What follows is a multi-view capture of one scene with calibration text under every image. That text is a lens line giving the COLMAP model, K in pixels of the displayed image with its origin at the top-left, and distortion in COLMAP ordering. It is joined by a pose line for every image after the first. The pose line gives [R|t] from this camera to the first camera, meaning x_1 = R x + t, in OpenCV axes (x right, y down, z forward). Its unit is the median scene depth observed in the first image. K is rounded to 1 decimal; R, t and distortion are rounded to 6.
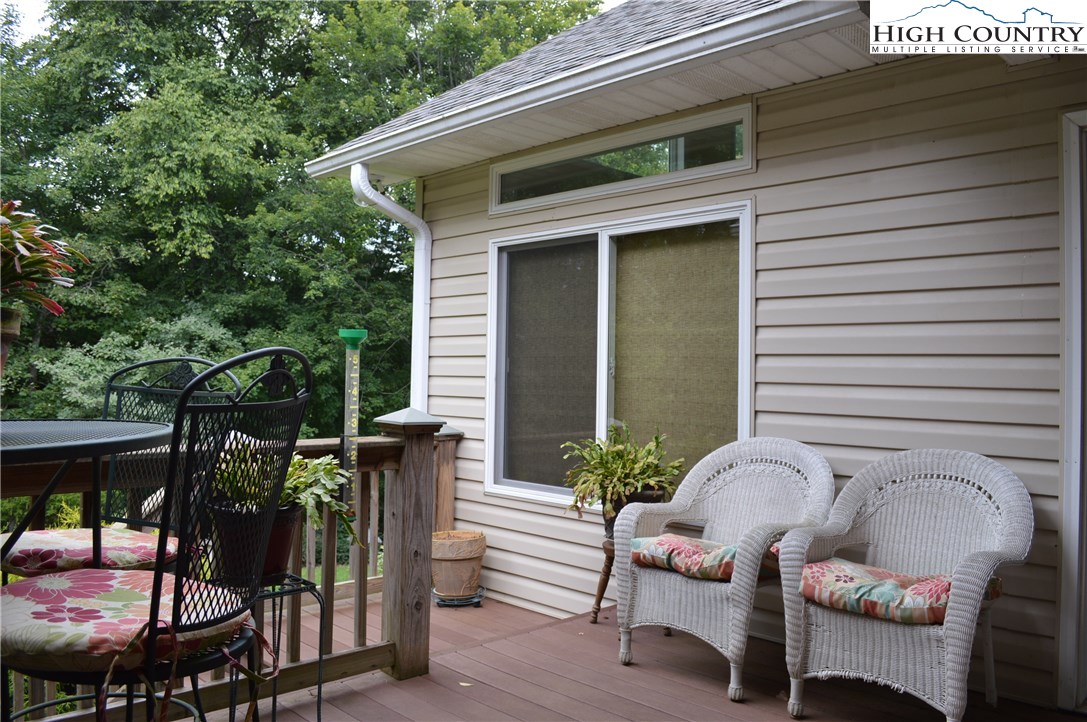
lens RADIAL K [[867.3, 0, 550.0], [0, 867.3, 359.0], [0, 0, 1]] dist [-0.080658, 0.005923]
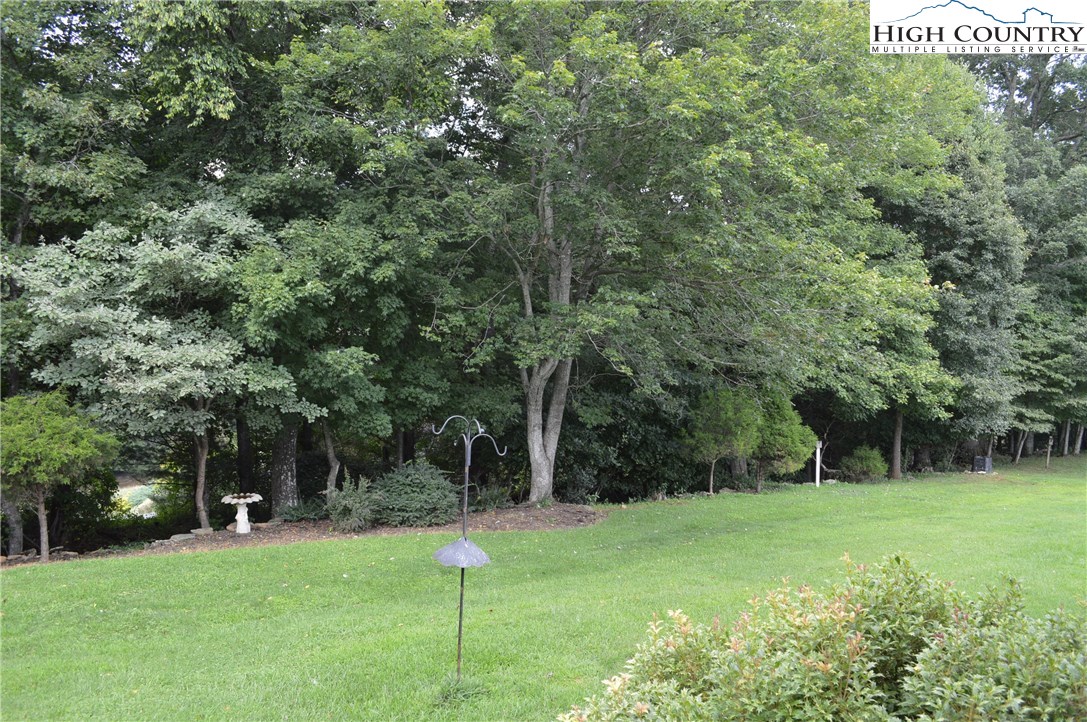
lens RADIAL K [[867.3, 0, 550.0], [0, 867.3, 359.0], [0, 0, 1]] dist [-0.080658, 0.005923]
pose [[0.998154, 0.014749, -0.058924, -0.081262], [-0.009029, 0.995321, 0.096198, 0.012041], [0.060067, -0.095488, 0.993617, 0.279254]]
